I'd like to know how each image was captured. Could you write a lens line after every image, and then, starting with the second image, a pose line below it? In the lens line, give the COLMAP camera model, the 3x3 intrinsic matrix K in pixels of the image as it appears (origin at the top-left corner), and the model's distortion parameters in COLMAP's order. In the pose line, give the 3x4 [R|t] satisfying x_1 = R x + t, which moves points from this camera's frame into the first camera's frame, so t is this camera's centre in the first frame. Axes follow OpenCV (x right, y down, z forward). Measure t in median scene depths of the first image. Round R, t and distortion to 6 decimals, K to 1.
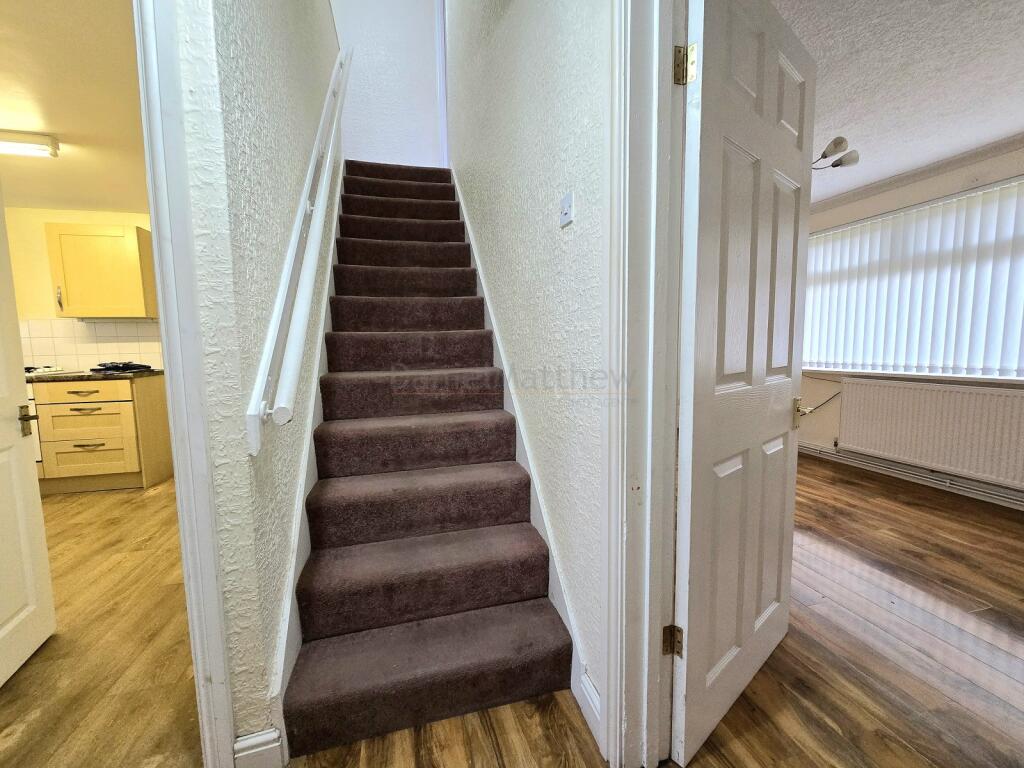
lens RADIAL K [[418.4, 0, 512.0], [0, 418.4, 384.0], [0, 0, 1]] dist [-0.001093, 0.000489]
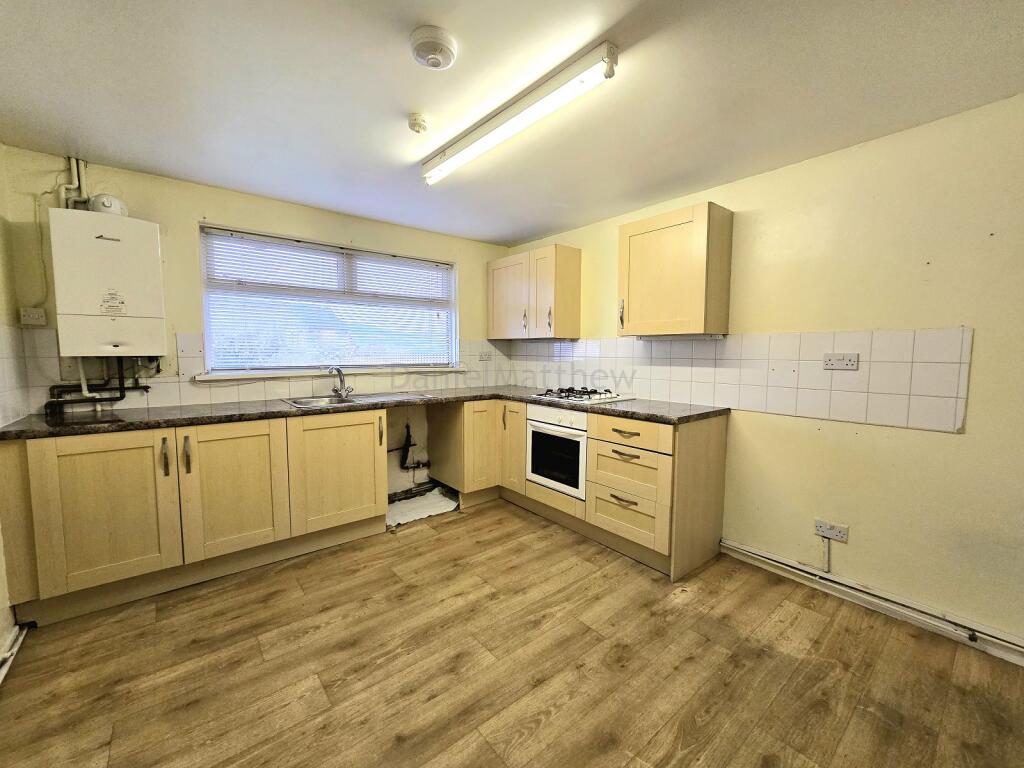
lens RADIAL K [[420.4, 0, 516.8], [0, 420.4, 384.3], [0, 0, 1]] dist [-0.002027, -0.001161]
pose [[0.424491, 0.093696, -0.900571, -0.411835], [-0.100305, 0.993375, 0.056072, -0.093277], [0.899859, 0.066530, 0.431077, 0.471479]]
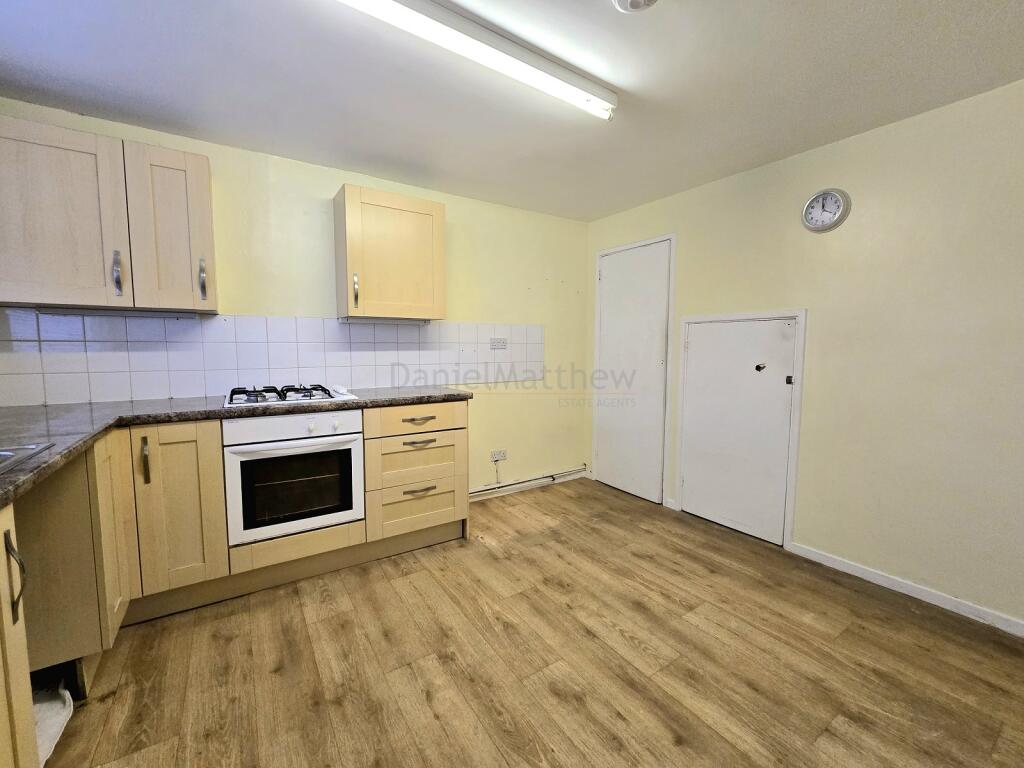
lens RADIAL K [[420.4, 0, 516.8], [0, 420.4, 384.3], [0, 0, 1]] dist [-0.002027, -0.001161]
pose [[0.942539, -0.007135, 0.334021, -1.111451], [0.009874, 0.999930, -0.006502, -0.035900], [-0.333951, 0.009427, 0.942543, 0.237375]]
